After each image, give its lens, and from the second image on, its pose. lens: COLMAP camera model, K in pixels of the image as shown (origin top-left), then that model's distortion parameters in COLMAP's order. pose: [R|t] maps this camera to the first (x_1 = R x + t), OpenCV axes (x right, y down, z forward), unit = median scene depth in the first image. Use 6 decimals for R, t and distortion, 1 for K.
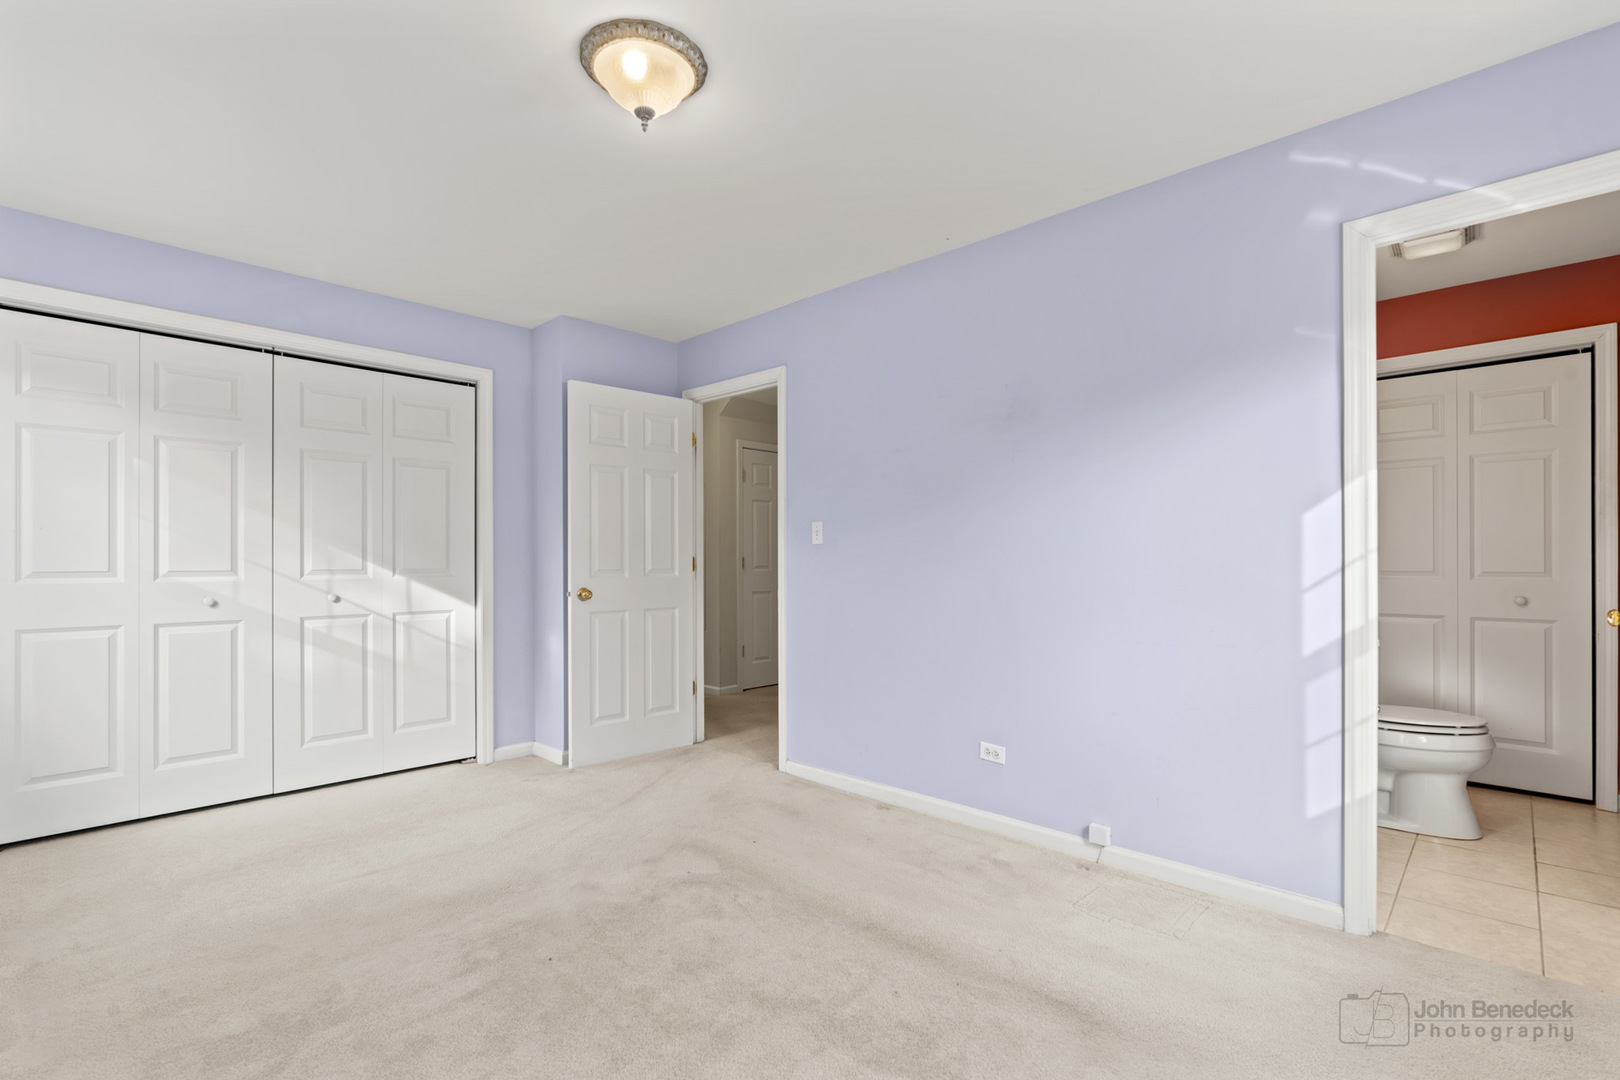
lens RADIAL K [[736.8, 0, 809.3], [0, 736.8, 554.0], [0, 0, 1]] dist [-0.010271, 0.002004]
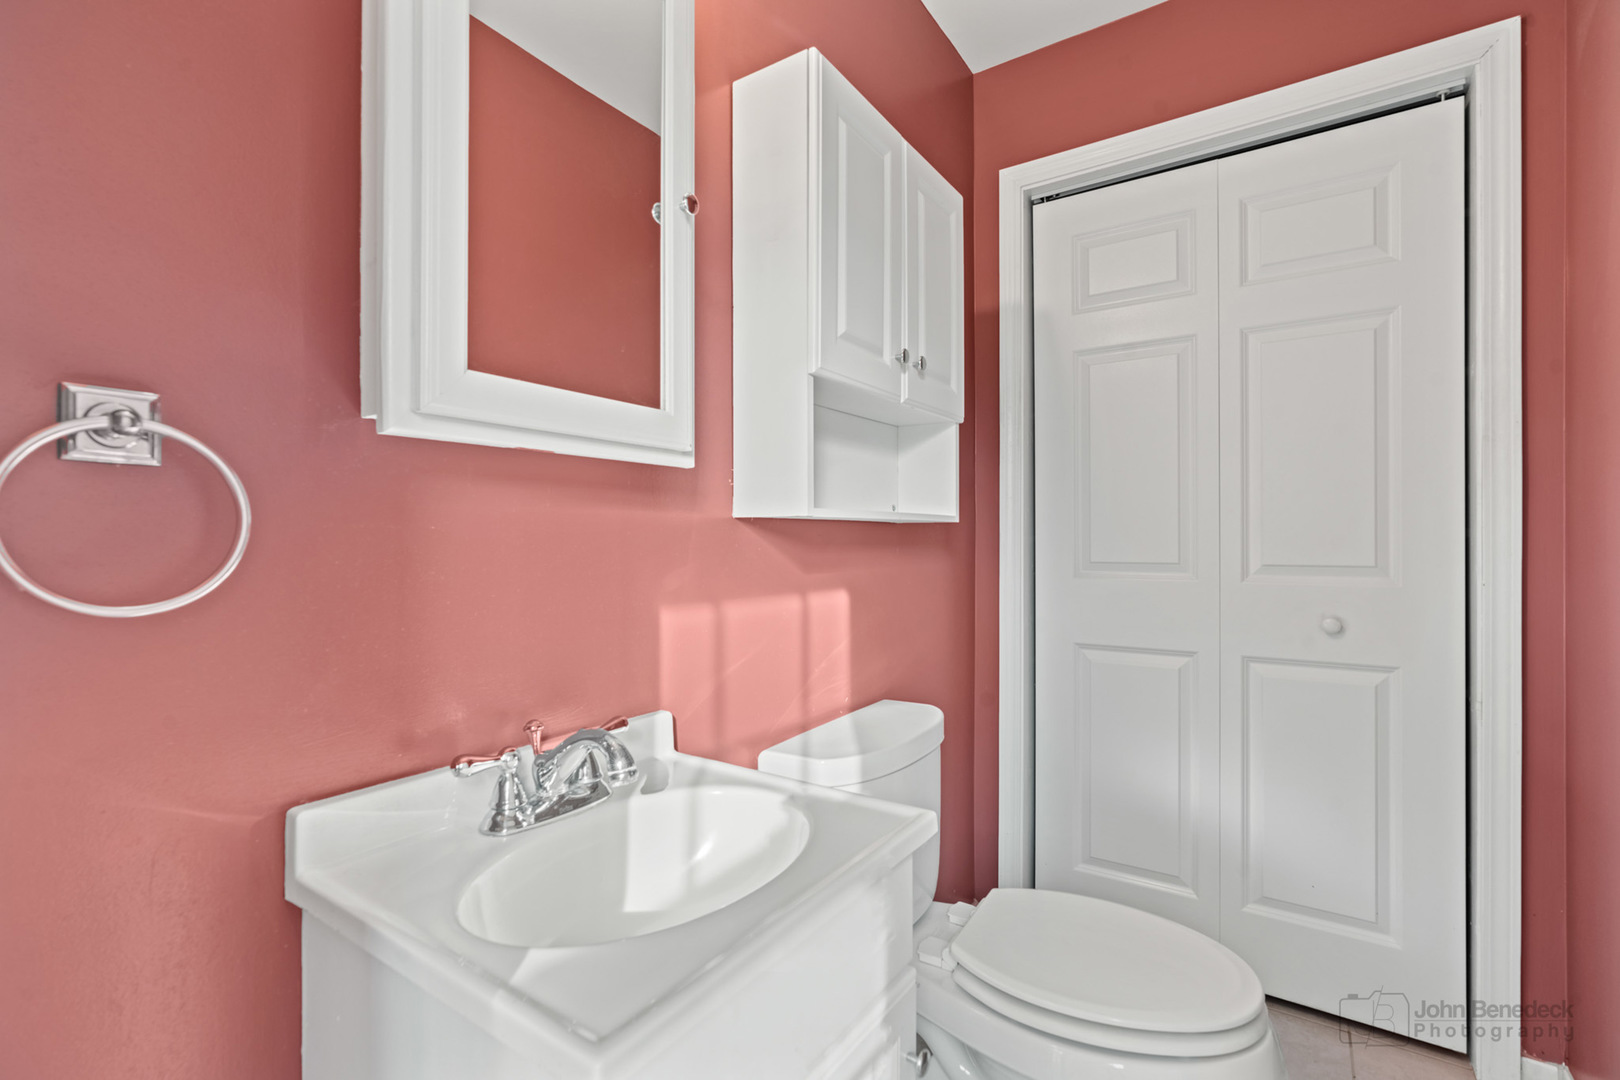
lens RADIAL K [[736.8, 0, 808.8], [0, 736.8, 535.3], [0, 0, 1]] dist [-0.010271, 0.002004]
pose [[0.983925, 0.003498, 0.178546, 0.554354], [-0.002766, 0.999987, -0.004348, 0.007424], [-0.178559, 0.003784, 0.983922, 0.593210]]
